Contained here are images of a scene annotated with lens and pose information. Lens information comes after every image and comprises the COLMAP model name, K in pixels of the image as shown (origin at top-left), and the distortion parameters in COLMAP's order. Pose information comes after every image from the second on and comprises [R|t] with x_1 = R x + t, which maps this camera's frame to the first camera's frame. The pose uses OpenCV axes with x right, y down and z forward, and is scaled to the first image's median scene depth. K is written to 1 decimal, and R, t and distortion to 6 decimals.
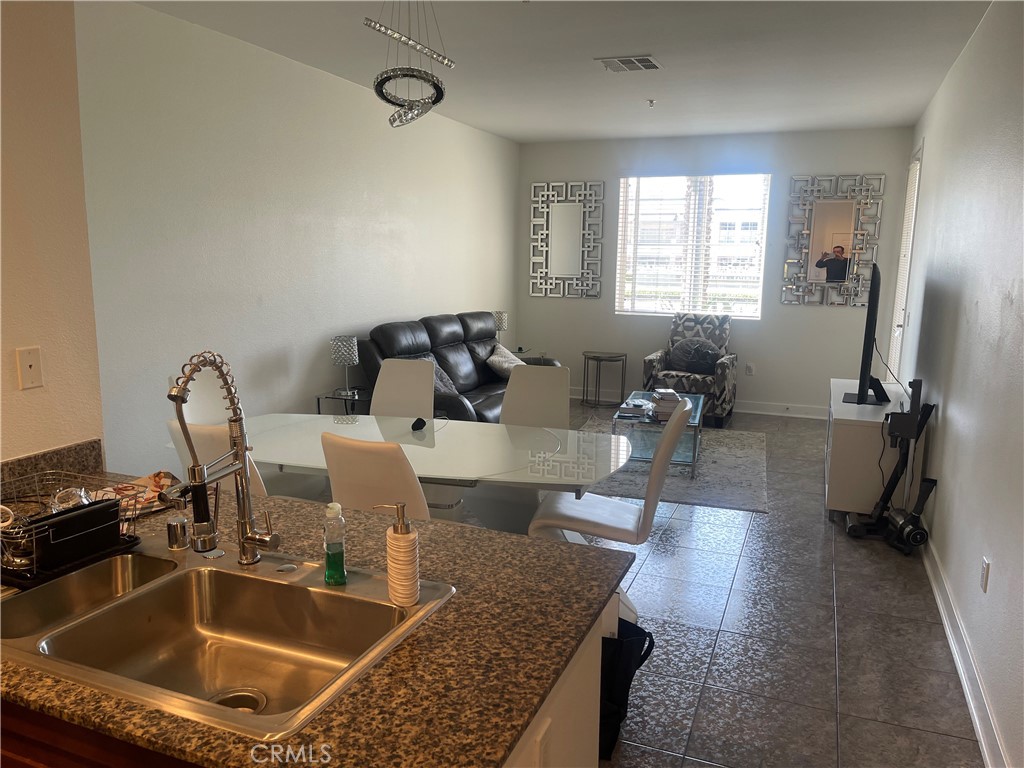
lens RADIAL K [[759.2, 0, 512.0], [0, 759.2, 384.0], [0, 0, 1]] dist [0.008116, 0.002826]
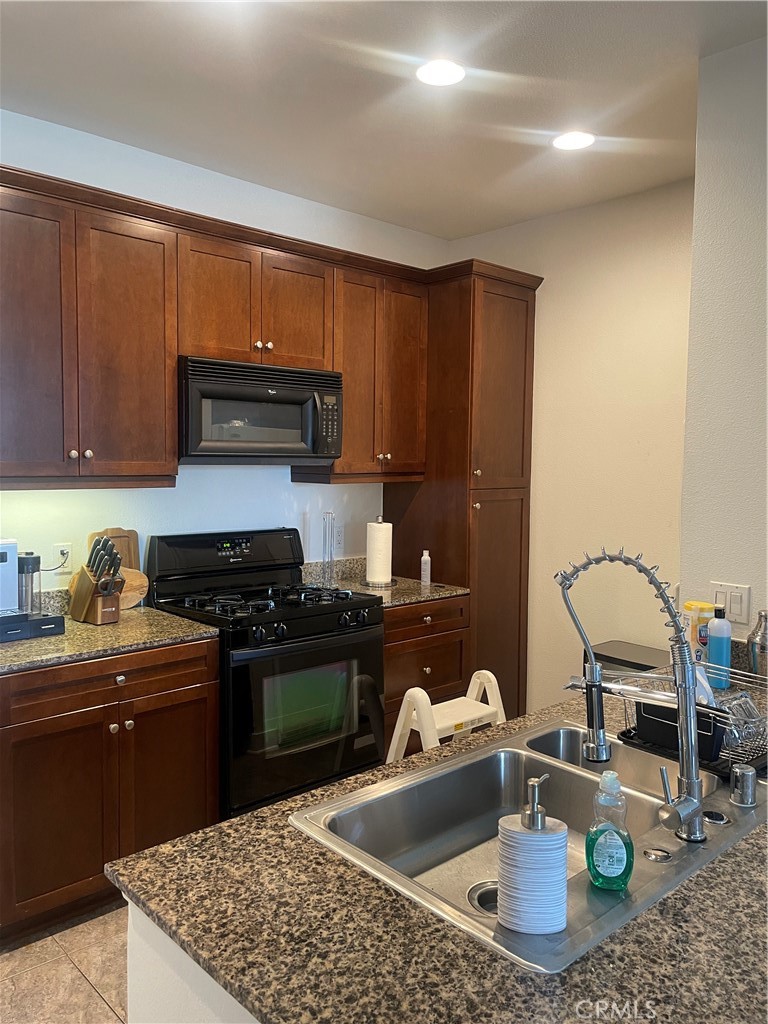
lens RADIAL K [[759.2, 0, 384.0], [0, 759.2, 512.0], [0, 0, 1]] dist [0.008116, 0.002826]
pose [[-0.413064, 0.049846, -0.909337, 0.701240], [-0.165024, 0.977874, 0.128565, -0.201839], [0.895625, 0.203168, -0.395699, 1.441730]]
